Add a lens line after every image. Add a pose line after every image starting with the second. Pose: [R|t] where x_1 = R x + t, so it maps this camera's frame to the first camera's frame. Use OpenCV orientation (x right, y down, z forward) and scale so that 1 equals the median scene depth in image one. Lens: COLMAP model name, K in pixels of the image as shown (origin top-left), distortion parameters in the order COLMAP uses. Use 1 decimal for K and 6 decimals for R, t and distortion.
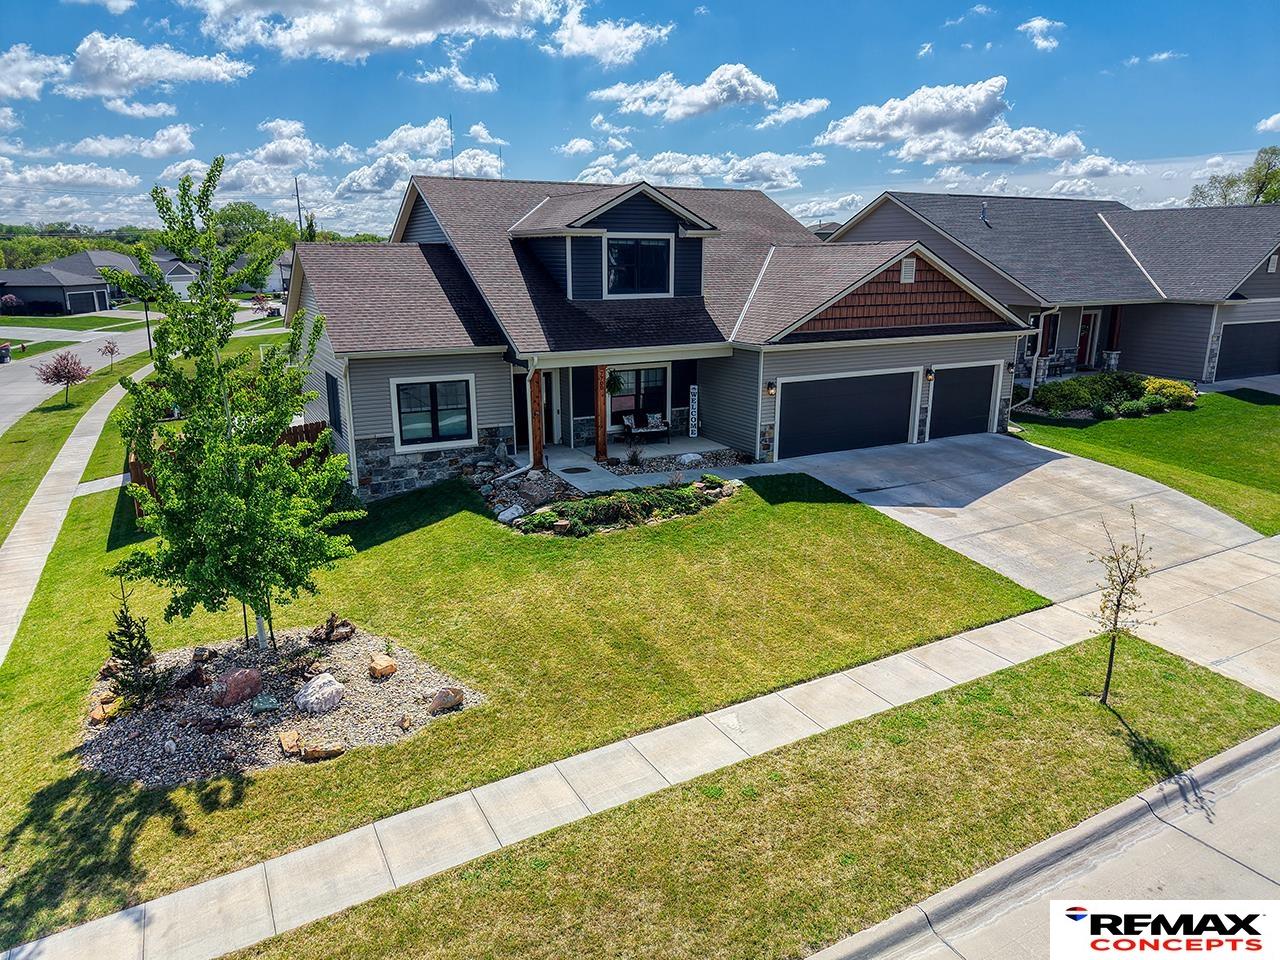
lens RADIAL K [[857.3, 0, 640.0], [0, 857.3, 480.0], [0, 0, 1]] dist [0.031442, -0.030462]
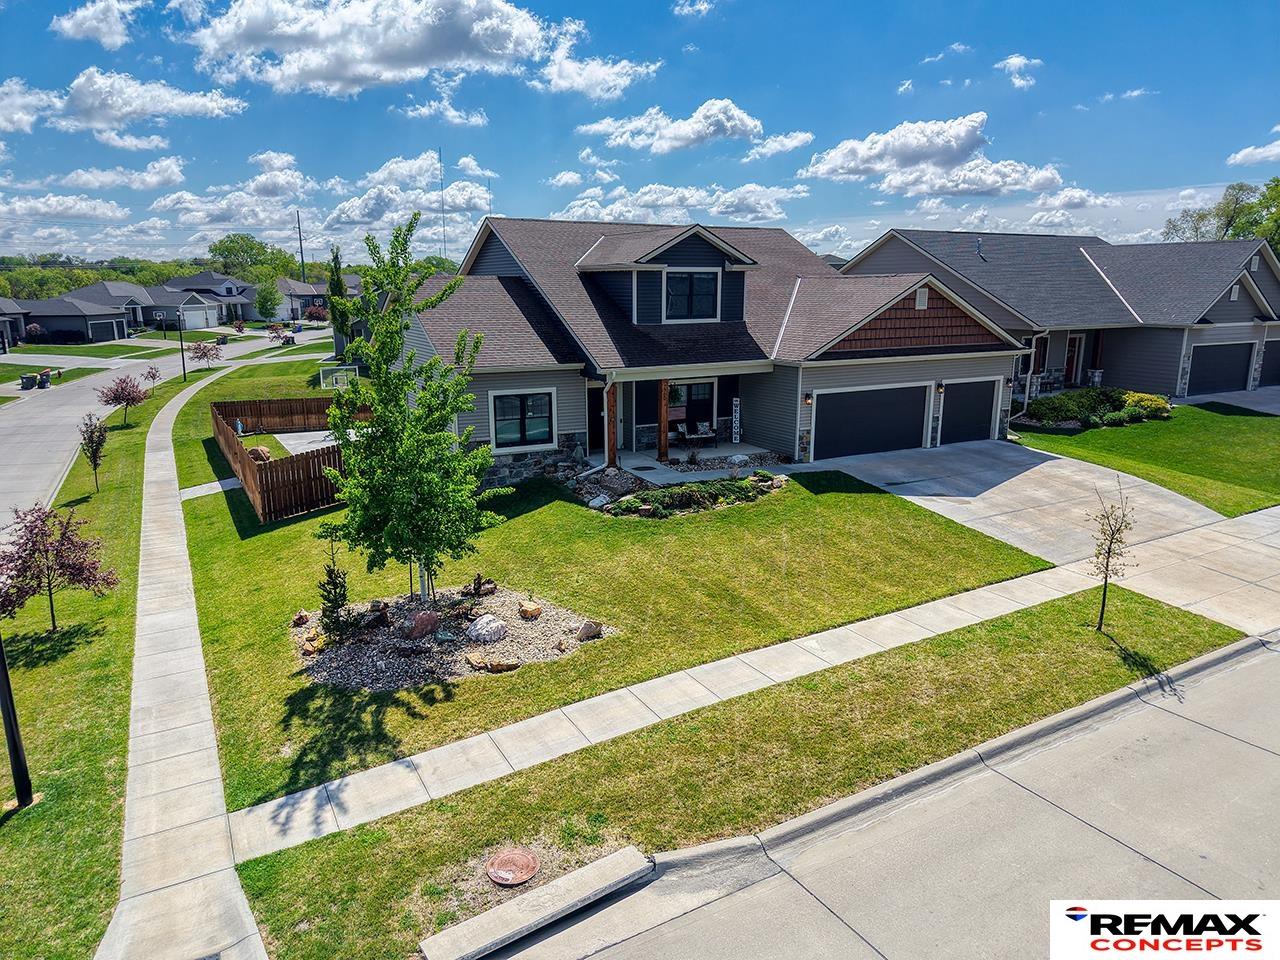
lens RADIAL K [[857.3, 0, 640.0], [0, 857.3, 480.0], [0, 0, 1]] dist [0.031442, -0.030462]
pose [[0.999875, -0.004519, 0.015130, -0.091081], [0.005011, 0.999455, -0.032622, 0.039360], [-0.014974, 0.032694, 0.999353, -0.154945]]
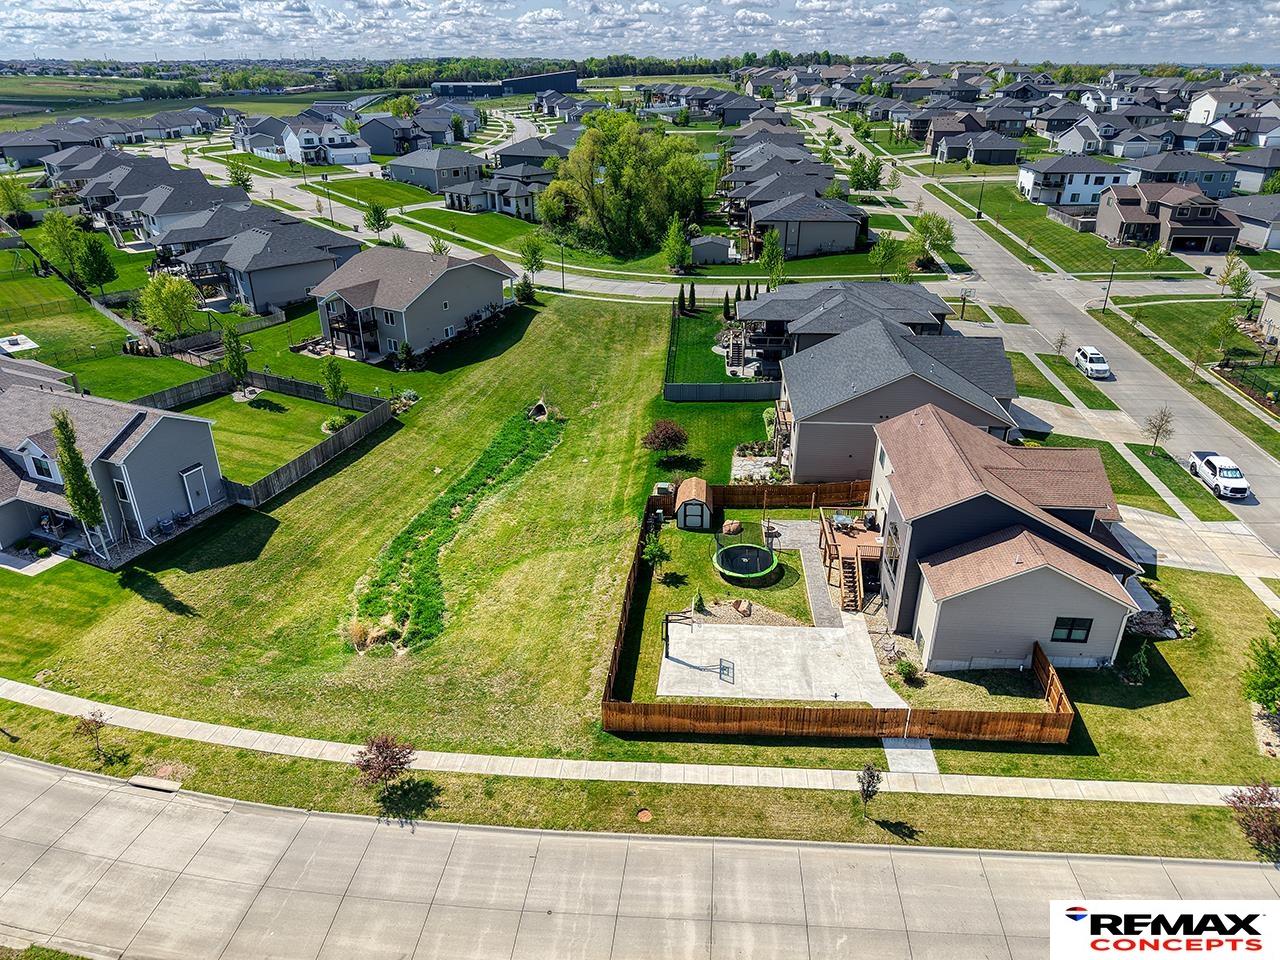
lens RADIAL K [[880.9, 0, 641.5], [0, 880.9, 436.1], [0, 0, 1]] dist [0.036903, -0.002359]
pose [[0.530404, -0.325590, 0.782728, -2.281843], [0.211292, 0.944940, 0.249887, -1.198832], [-0.820992, 0.032843, 0.569994, 0.622078]]
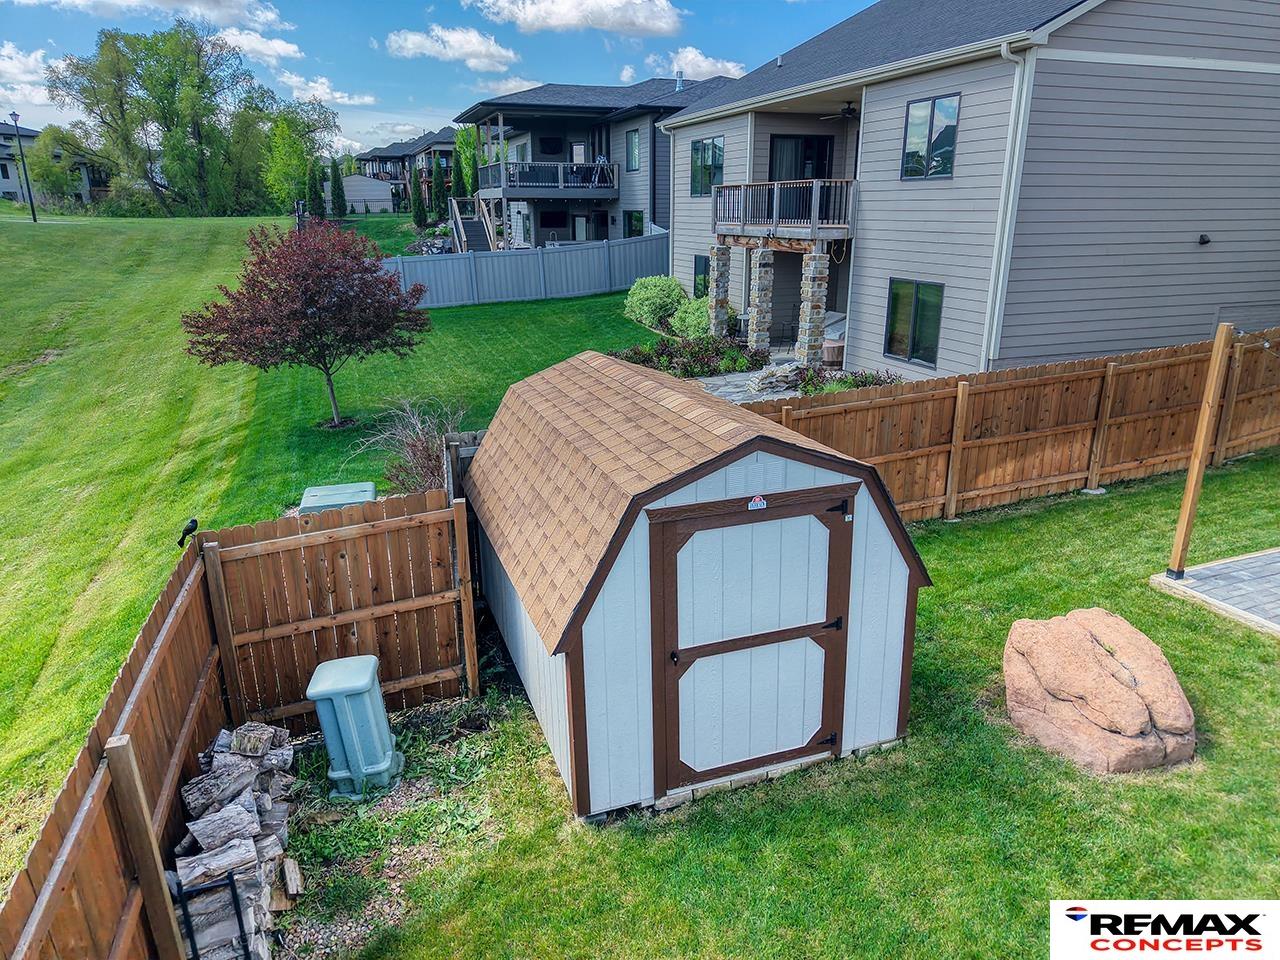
lens RADIAL K [[857.3, 0, 640.0], [0, 857.3, 480.0], [0, 0, 1]] dist [0.031442, -0.030462]
pose [[0.145253, -0.298017, 0.943445, -0.341078], [0.255779, 0.932453, 0.255165, -0.354429], [-0.955761, 0.204250, 0.211668, 2.034376]]
